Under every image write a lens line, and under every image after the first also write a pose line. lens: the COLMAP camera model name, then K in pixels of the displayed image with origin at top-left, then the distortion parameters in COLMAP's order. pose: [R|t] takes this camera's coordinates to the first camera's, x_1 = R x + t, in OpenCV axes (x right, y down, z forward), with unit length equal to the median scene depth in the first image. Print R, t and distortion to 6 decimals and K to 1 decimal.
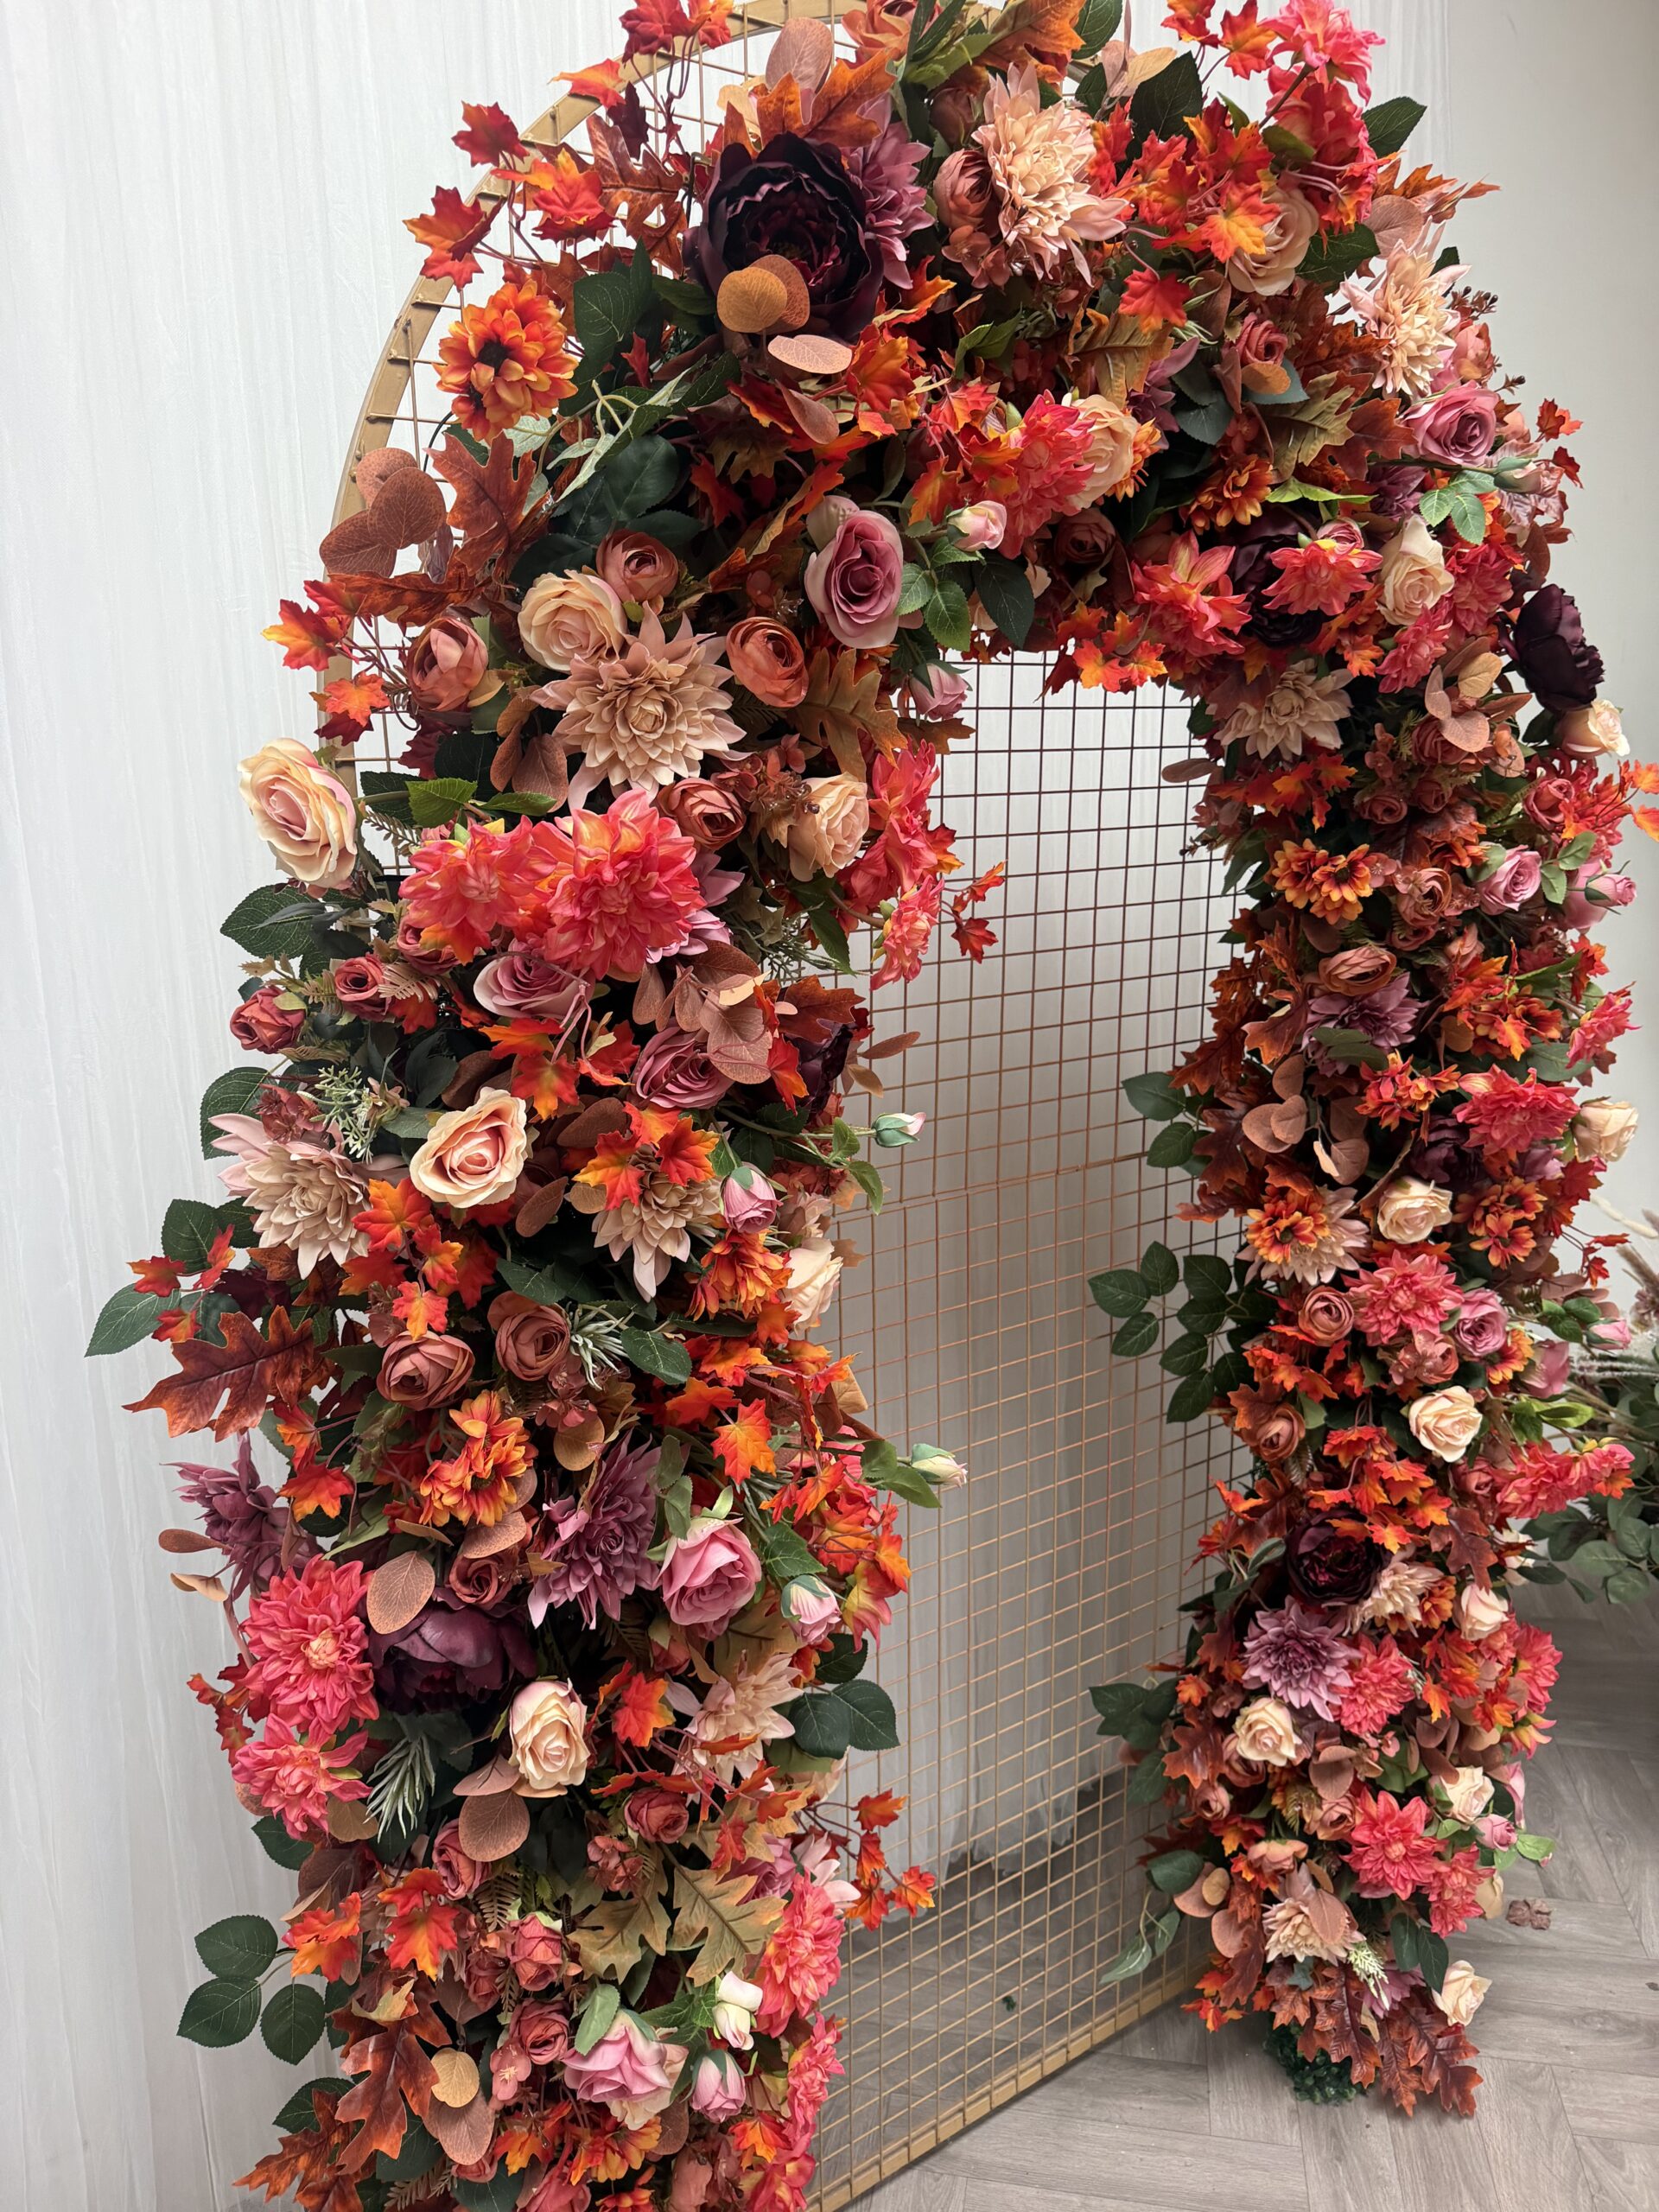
lens RADIAL K [[1559.4, 0, 829.3], [0, 1559.4, 1115.9], [0, 0, 1]] dist [0.088404, -0.139181]
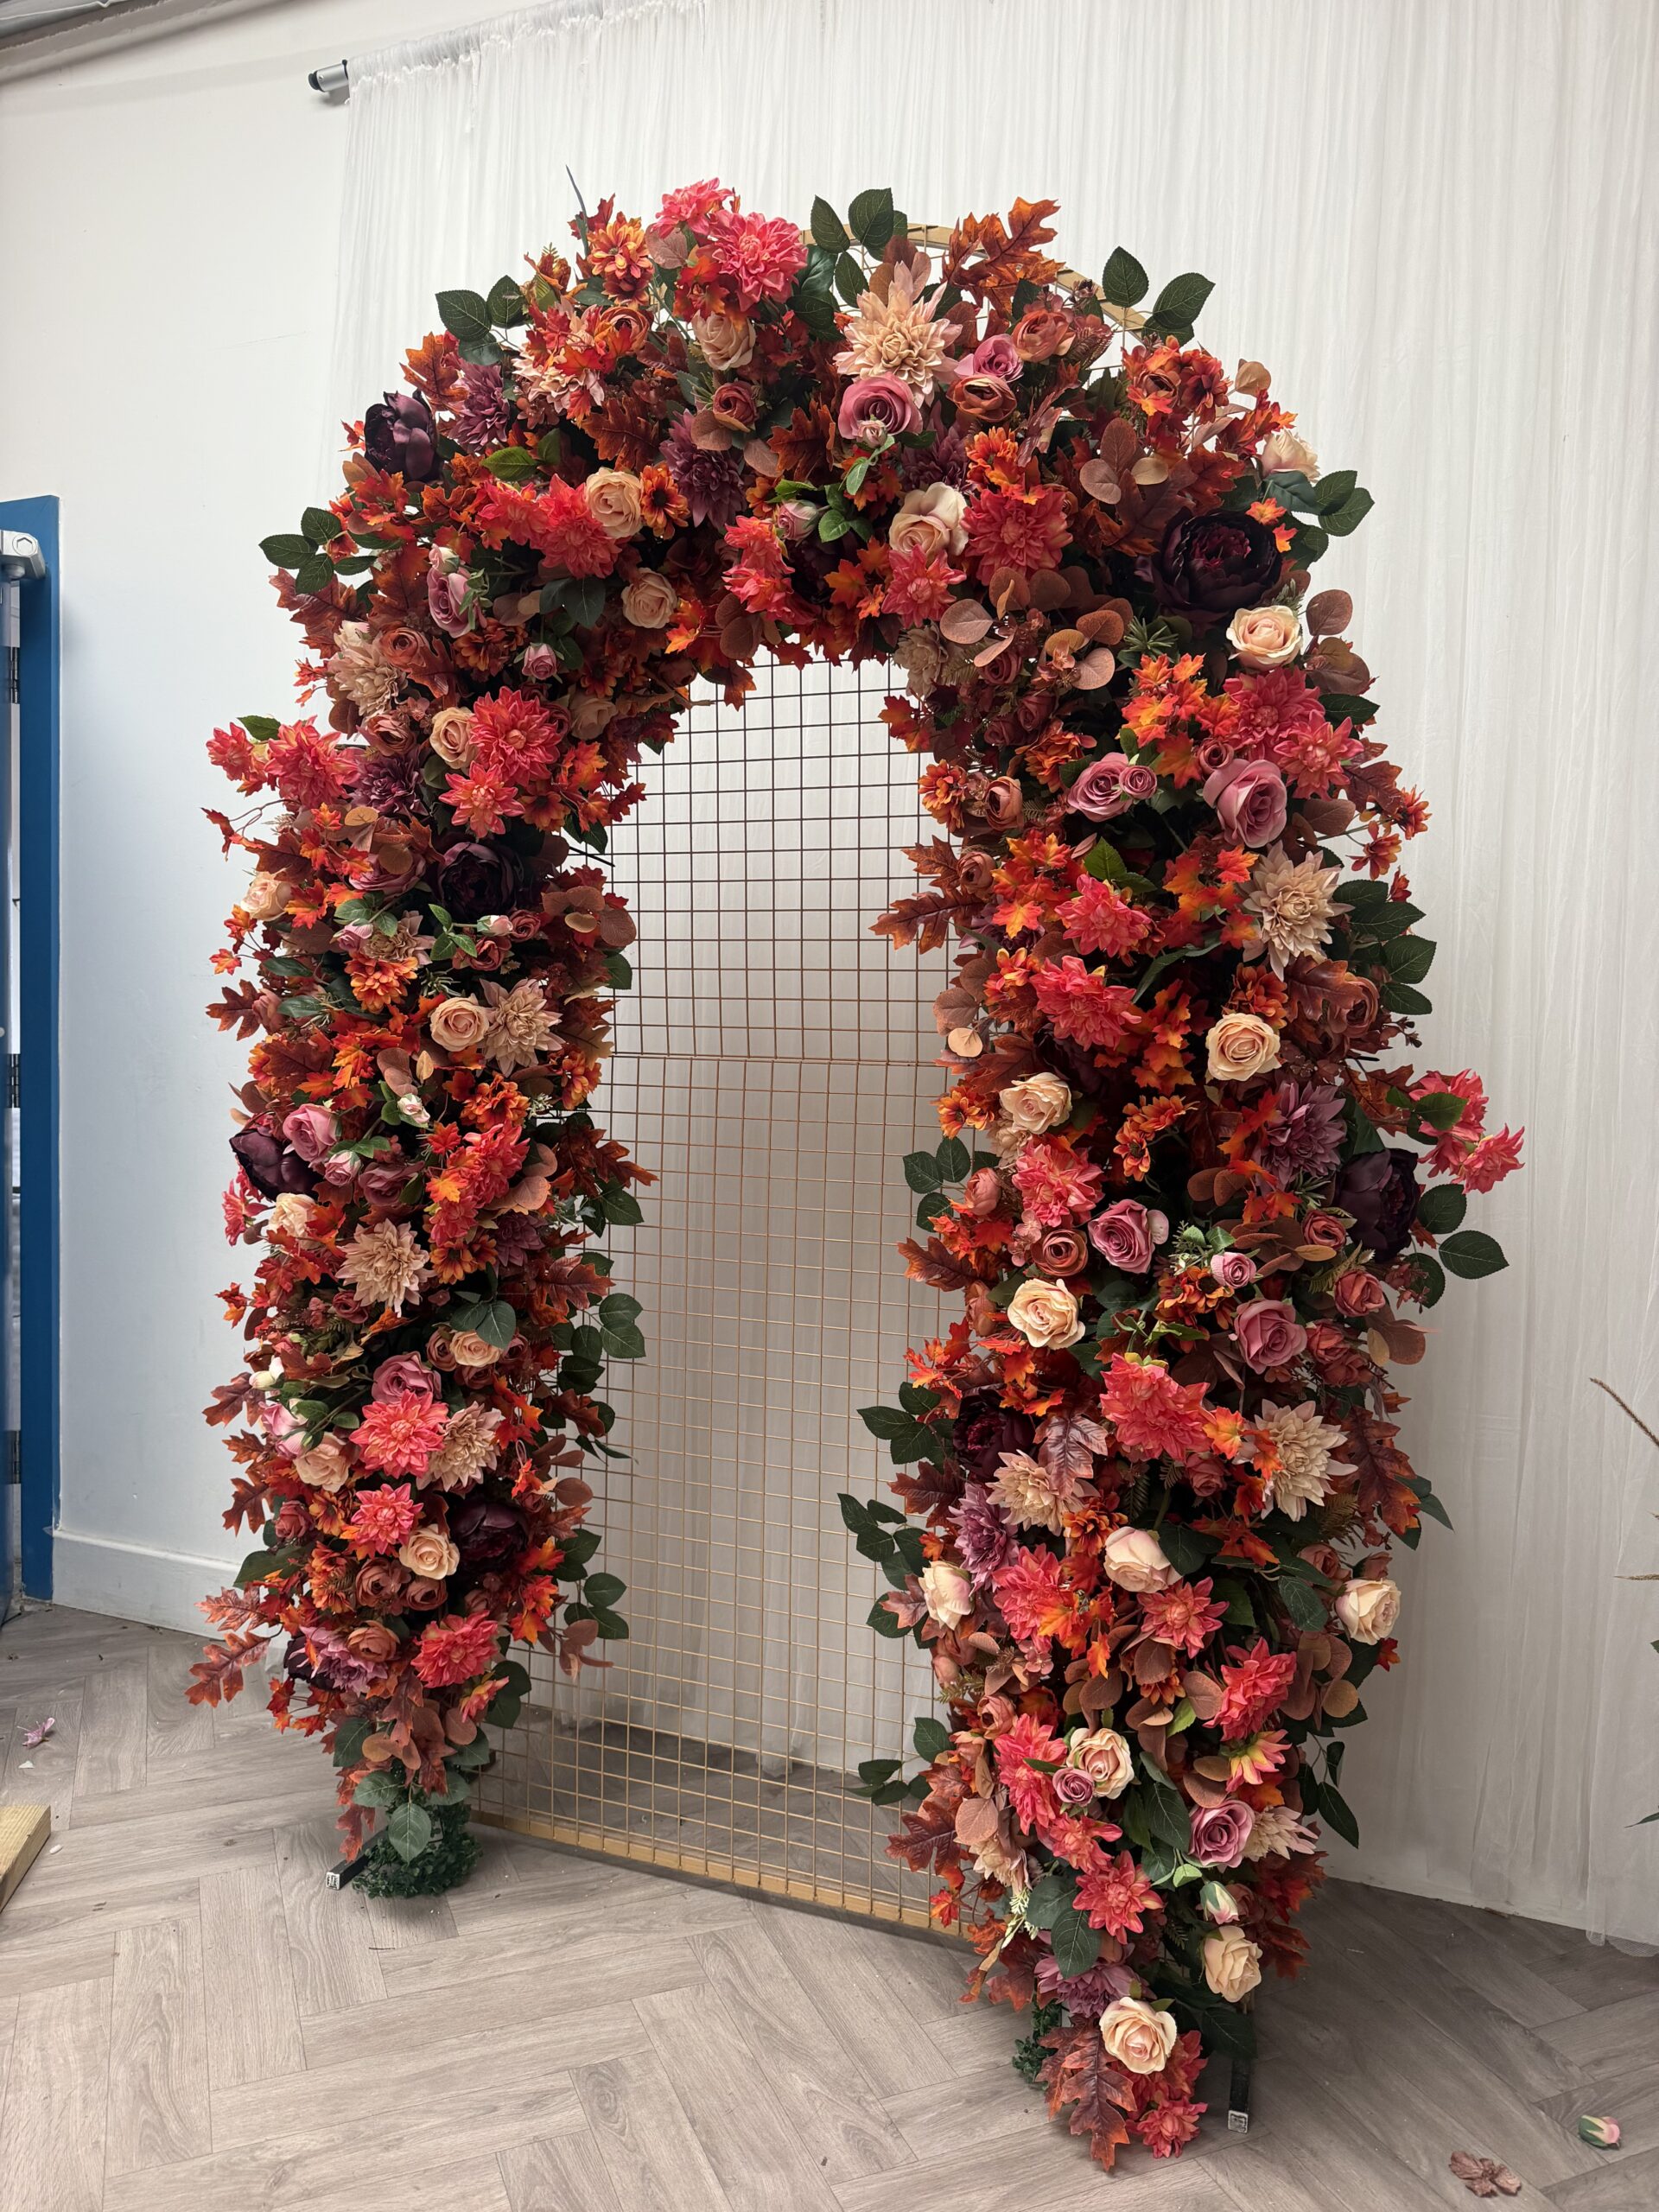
lens RADIAL K [[1559.4, 0, 829.3], [0, 1559.4, 1115.9], [0, 0, 1]] dist [0.088404, -0.139181]
pose [[0.556995, 0.074851, -0.827136, 1.511524], [-0.213284, 0.975421, -0.055356, 0.205637], [0.802662, 0.207248, 0.559269, 0.380047]]
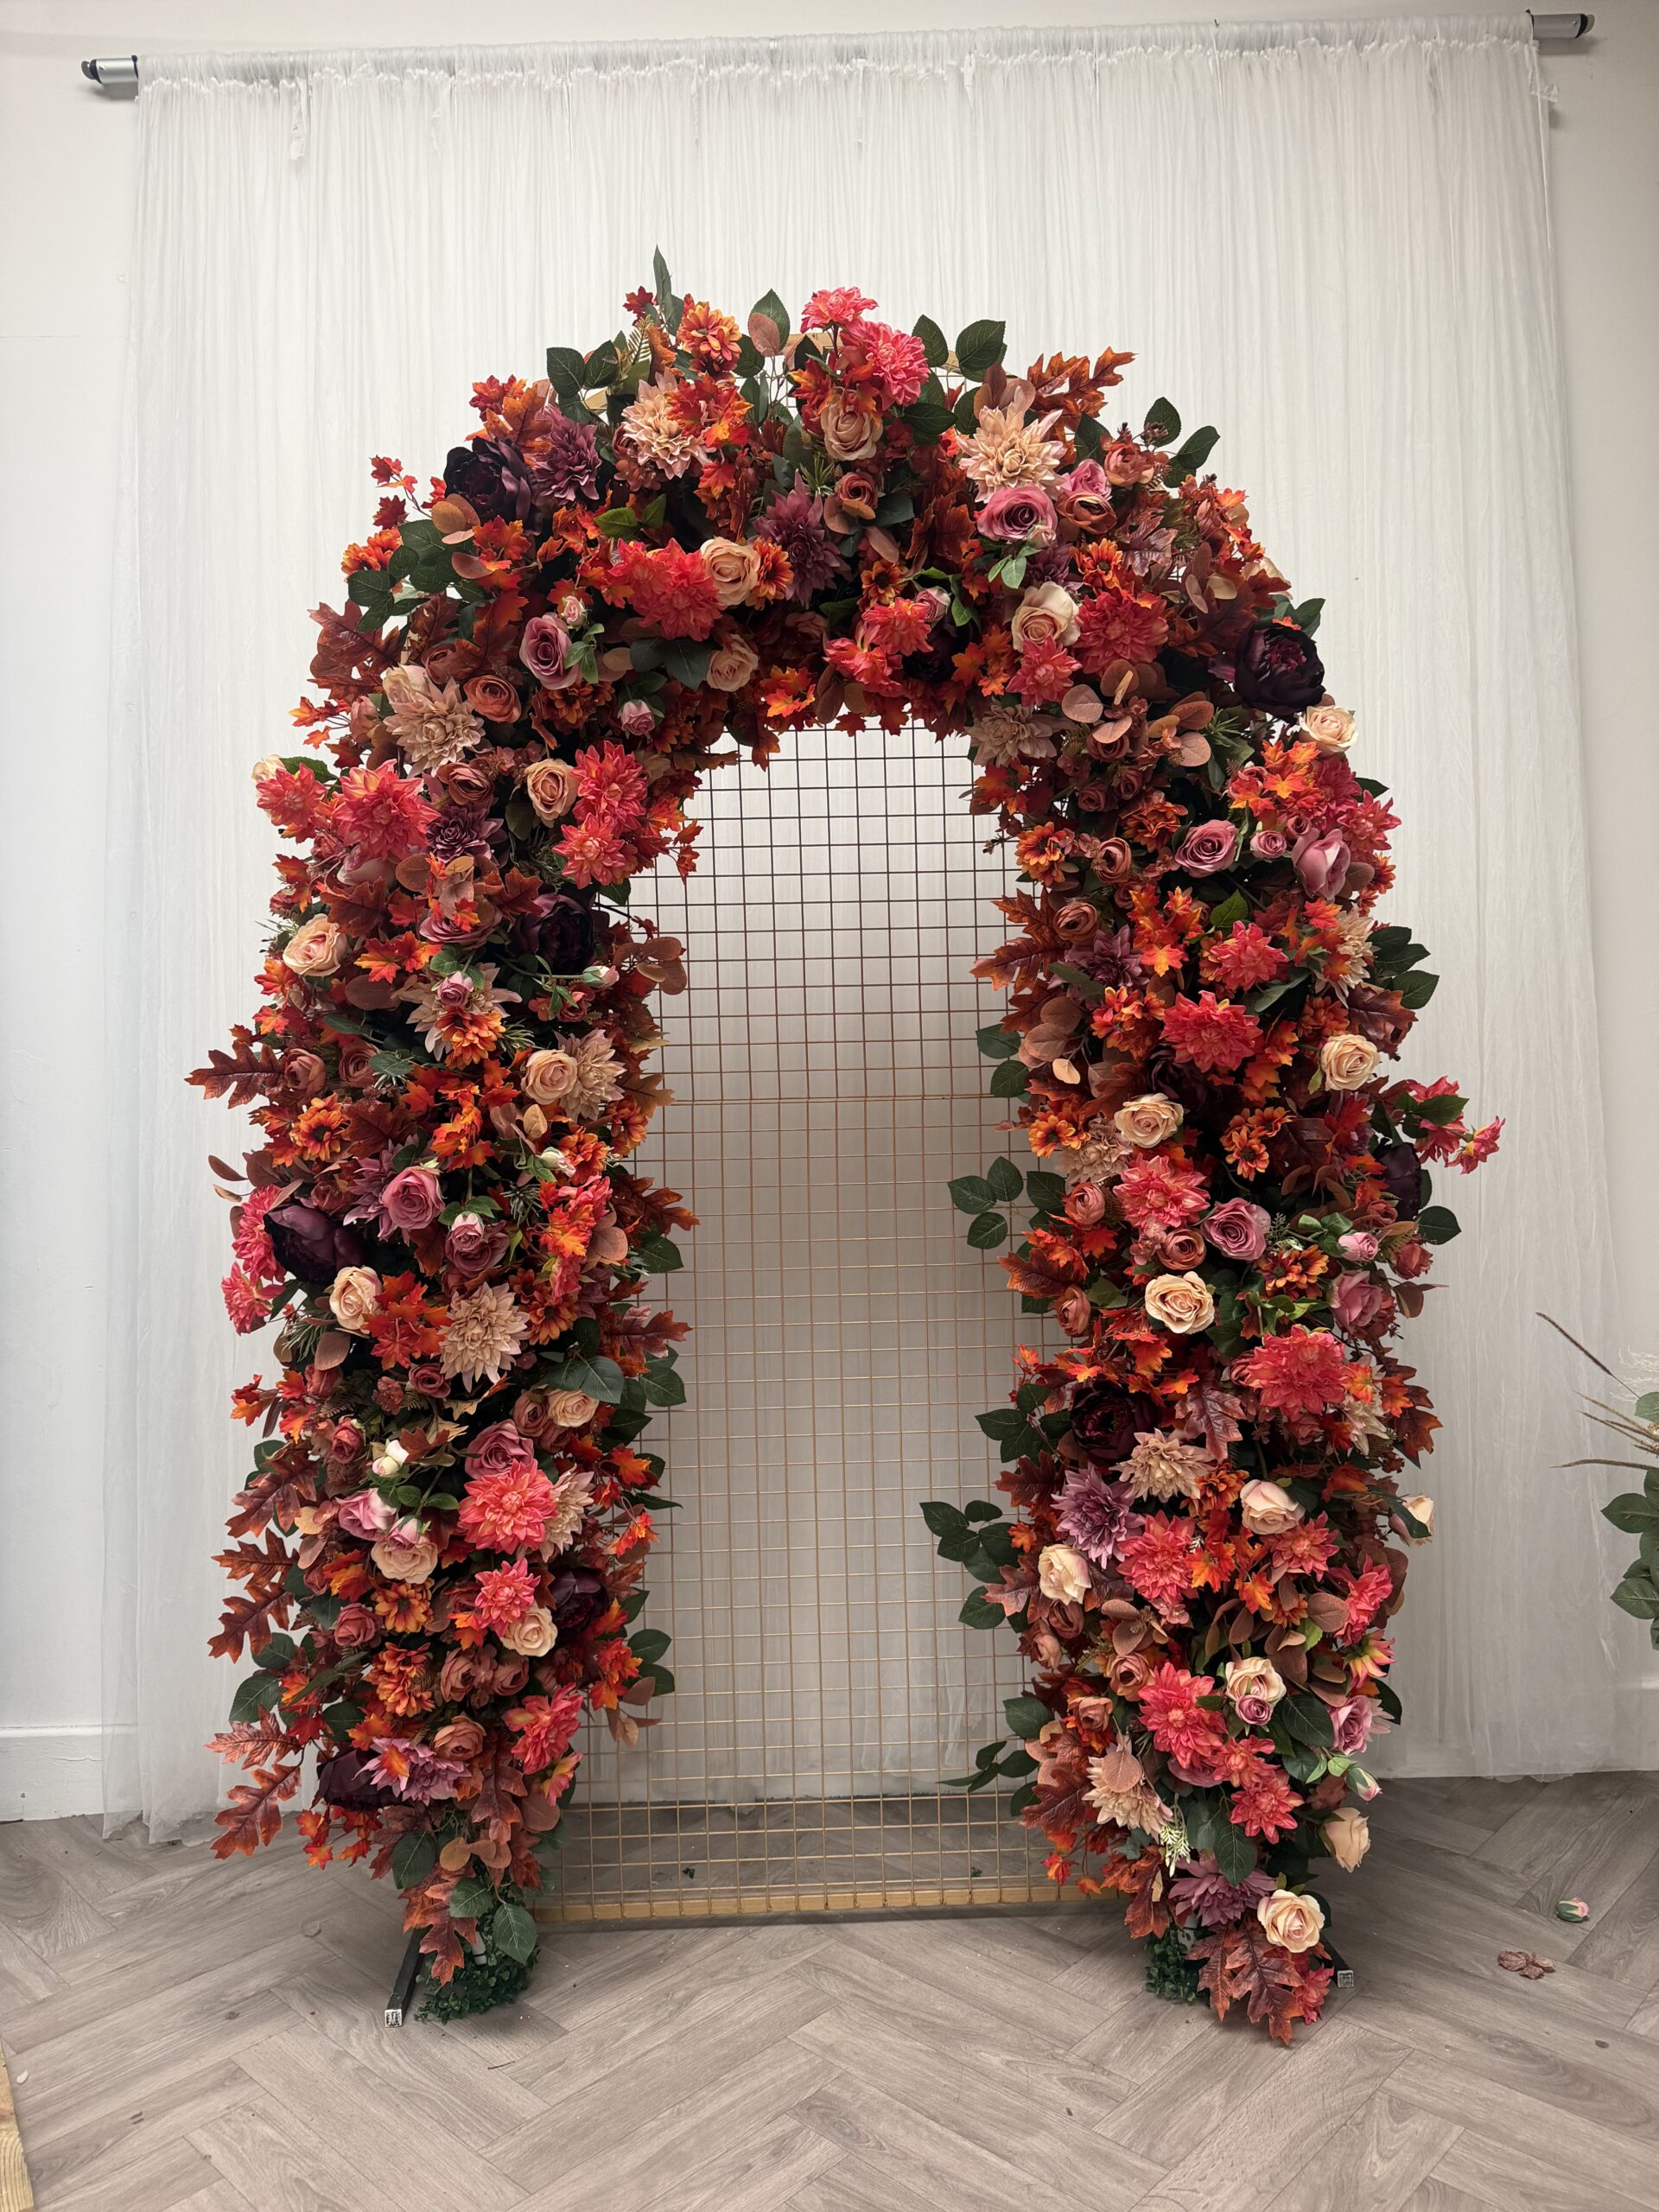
lens RADIAL K [[1551.0, 0, 829.5], [0, 1551.0, 1106.0], [0, 0, 1]] dist [0.095746, -0.143738]
pose [[0.841164, 0.003807, -0.540767, 1.055375], [-0.111071, 0.979872, -0.165874, 0.360980], [0.529251, 0.199591, 0.824655, -0.174070]]
